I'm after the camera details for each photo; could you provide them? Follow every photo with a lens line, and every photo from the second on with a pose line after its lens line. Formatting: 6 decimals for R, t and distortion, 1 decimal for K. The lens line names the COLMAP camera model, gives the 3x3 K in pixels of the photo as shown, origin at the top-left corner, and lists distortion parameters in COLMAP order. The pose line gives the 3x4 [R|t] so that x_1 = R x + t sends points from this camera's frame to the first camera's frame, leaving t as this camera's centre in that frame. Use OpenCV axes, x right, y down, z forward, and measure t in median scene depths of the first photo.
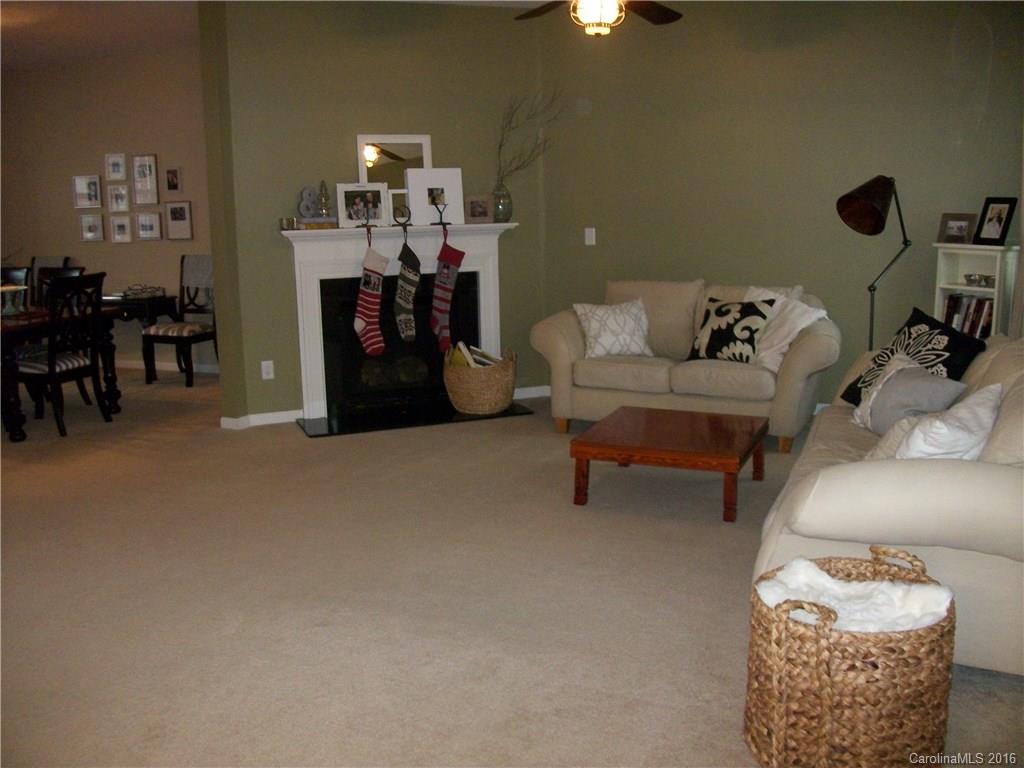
lens RADIAL K [[982.6, 0, 516.4], [0, 982.6, 382.3], [0, 0, 1]] dist [-0.140133, 0.070207]
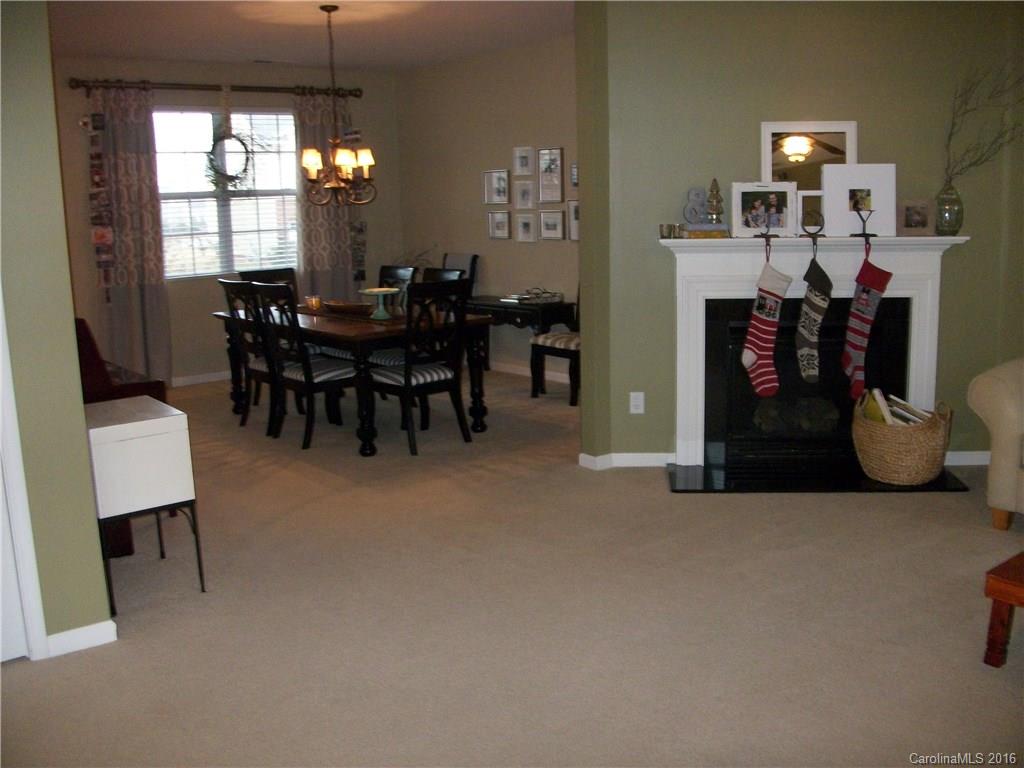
lens RADIAL K [[982.6, 0, 516.4], [0, 982.6, 382.3], [0, 0, 1]] dist [-0.140133, 0.070207]
pose [[0.883985, 0.082354, -0.460205, 0.041270], [-0.078960, 0.996521, 0.026657, -0.043830], [0.460800, 0.012773, 0.887412, 0.192775]]
